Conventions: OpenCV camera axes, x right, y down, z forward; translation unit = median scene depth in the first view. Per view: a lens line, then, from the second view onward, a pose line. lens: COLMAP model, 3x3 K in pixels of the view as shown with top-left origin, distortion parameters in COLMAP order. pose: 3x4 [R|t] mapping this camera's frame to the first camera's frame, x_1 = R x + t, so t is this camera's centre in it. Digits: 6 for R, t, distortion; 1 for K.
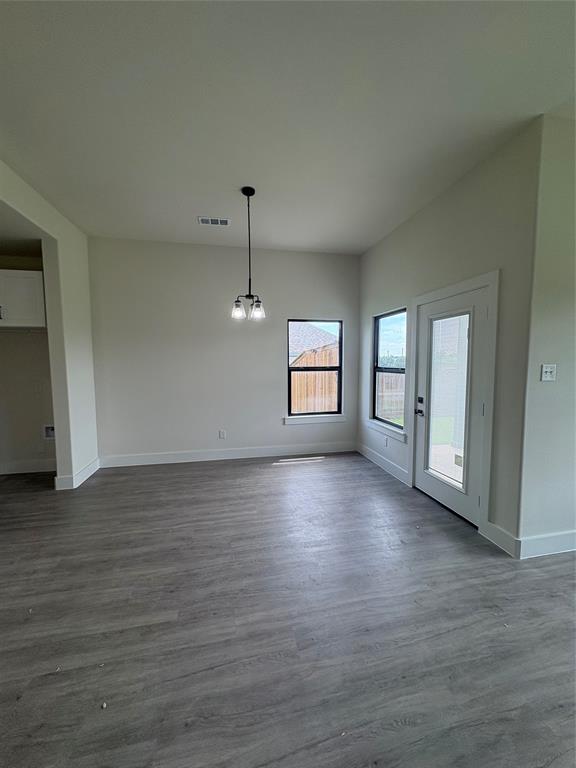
lens RADIAL K [[305.7, 0, 288.0], [0, 305.7, 384.0], [0, 0, 1]] dist [0.001347, 0.000390]
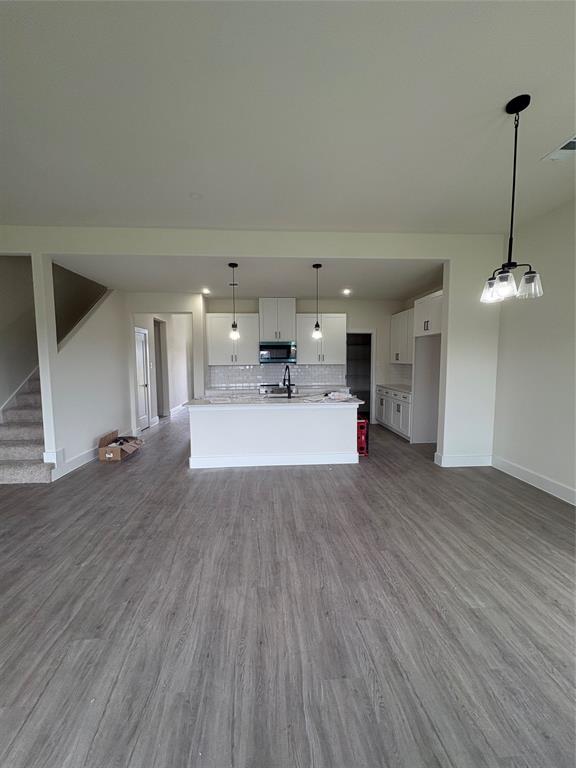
lens RADIAL K [[305.7, 0, 288.0], [0, 305.7, 384.0], [0, 0, 1]] dist [0.001347, 0.000390]
pose [[-0.140611, 0.080269, -0.986806, 0.571646], [-0.067796, 0.993588, 0.090481, -0.050733], [0.987741, 0.079624, -0.134268, 0.578214]]
